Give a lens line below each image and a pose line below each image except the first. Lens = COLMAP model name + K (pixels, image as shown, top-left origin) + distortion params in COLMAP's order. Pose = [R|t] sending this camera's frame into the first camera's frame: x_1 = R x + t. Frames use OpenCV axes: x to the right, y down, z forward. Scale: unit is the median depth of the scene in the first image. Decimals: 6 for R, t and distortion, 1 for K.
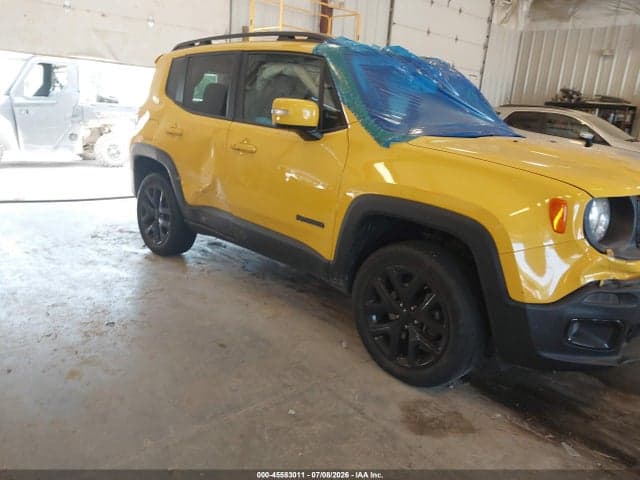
lens RADIAL K [[511.6, 0, 310.1], [0, 511.6, 240.9], [0, 0, 1]] dist [0.003272, 0.003971]
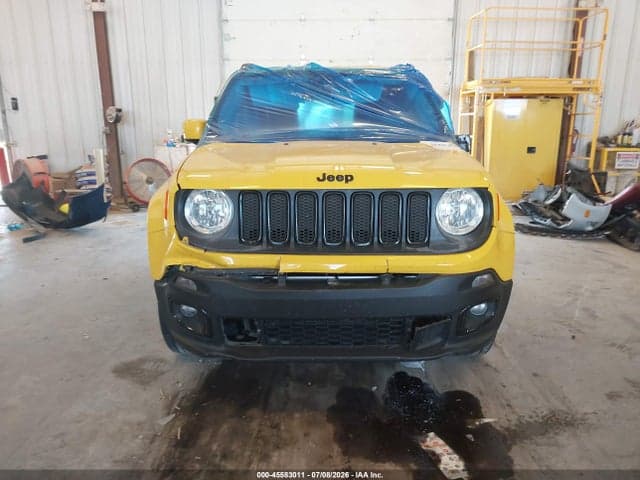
lens RADIAL K [[511.6, 0, 310.1], [0, 511.6, 240.9], [0, 0, 1]] dist [0.003272, 0.003971]
pose [[0.731644, 0.092843, -0.675334, 1.068780], [-0.130026, 0.991500, -0.004558, -0.001838], [0.669171, 0.091146, 0.737498, 0.275340]]
